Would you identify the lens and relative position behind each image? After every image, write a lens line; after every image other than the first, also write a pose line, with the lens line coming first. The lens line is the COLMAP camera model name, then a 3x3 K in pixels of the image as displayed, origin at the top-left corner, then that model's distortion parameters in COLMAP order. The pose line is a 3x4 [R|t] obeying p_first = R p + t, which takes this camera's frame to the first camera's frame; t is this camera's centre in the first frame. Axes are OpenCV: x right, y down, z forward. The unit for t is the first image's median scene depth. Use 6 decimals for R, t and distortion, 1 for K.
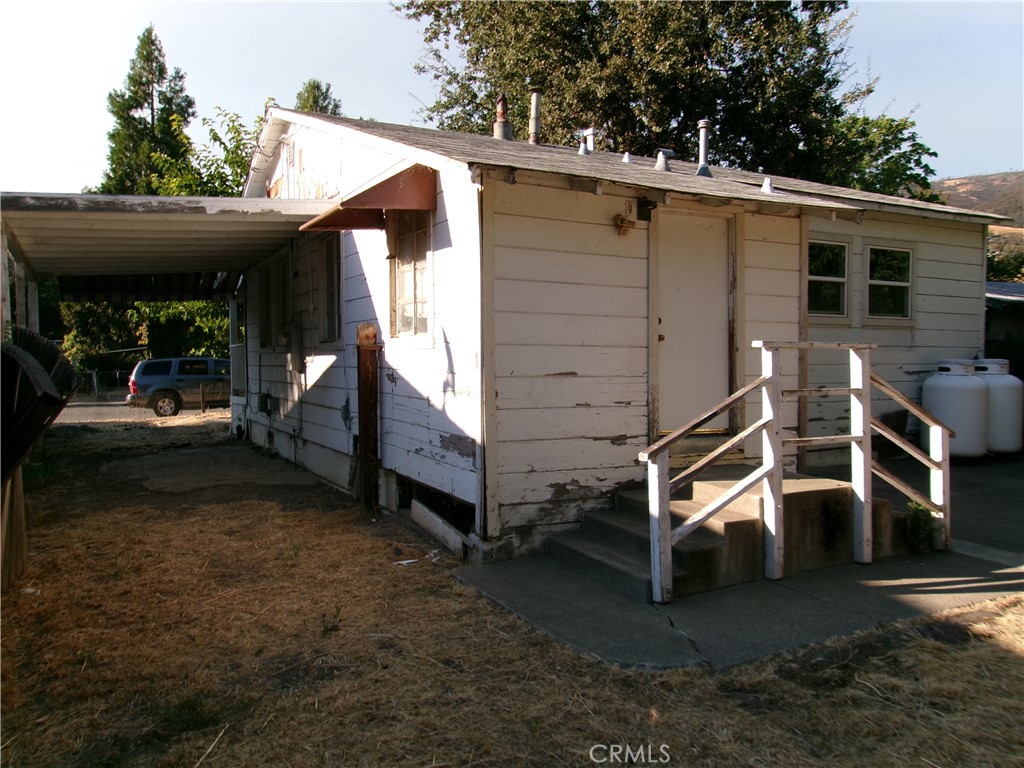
lens RADIAL K [[797.2, 0, 506.1], [0, 797.2, 381.2], [0, 0, 1]] dist [0.002201, 0.035082]
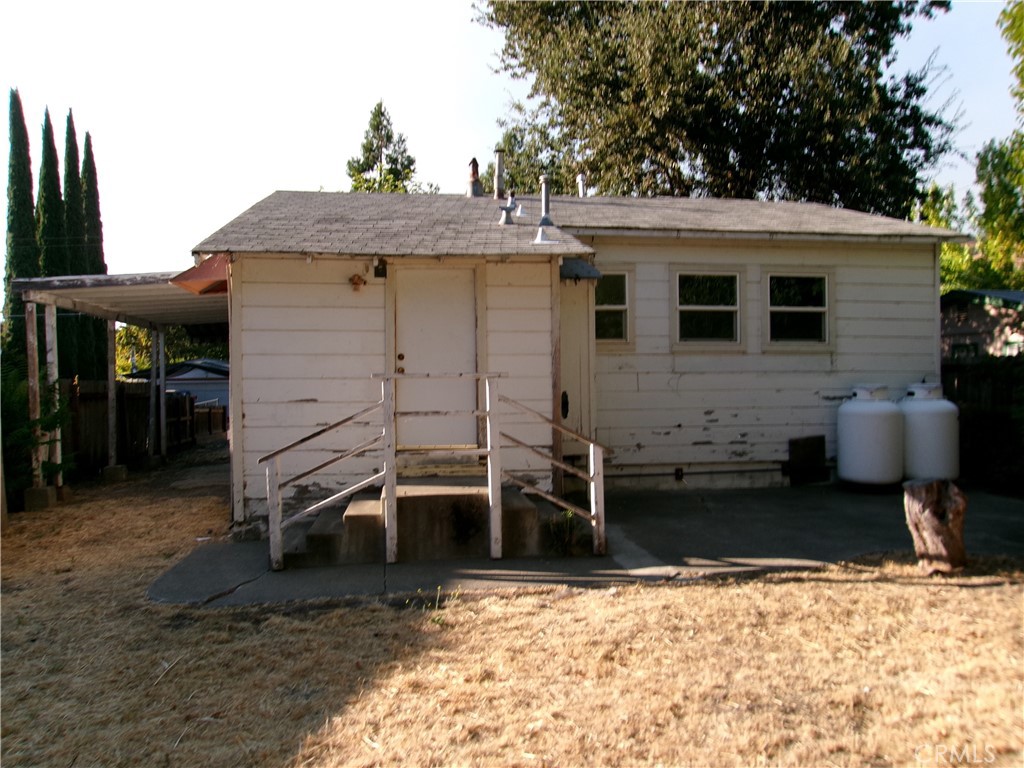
lens RADIAL K [[797.2, 0, 511.1], [0, 797.2, 383.3], [0, 0, 1]] dist [0.002201, 0.035082]
pose [[0.942982, -0.008372, -0.332738, 0.486030], [-0.001072, 0.999602, -0.028189, -0.000387], [0.332842, 0.026938, 0.942598, -0.068322]]
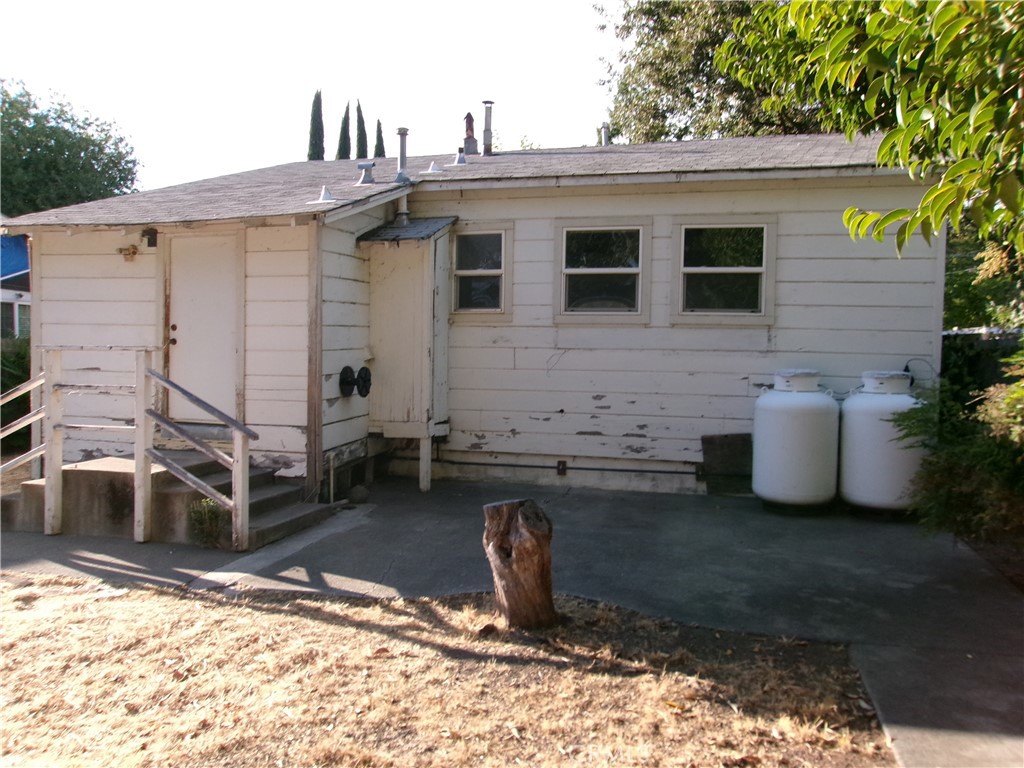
lens RADIAL K [[797.2, 0, 516.4], [0, 797.2, 379.1], [0, 0, 1]] dist [0.002201, 0.035082]
pose [[0.729073, 0.034232, -0.683579, 0.896210], [-0.033376, 0.999338, 0.014447, -0.020460], [0.683621, 0.012282, 0.729734, 0.299785]]
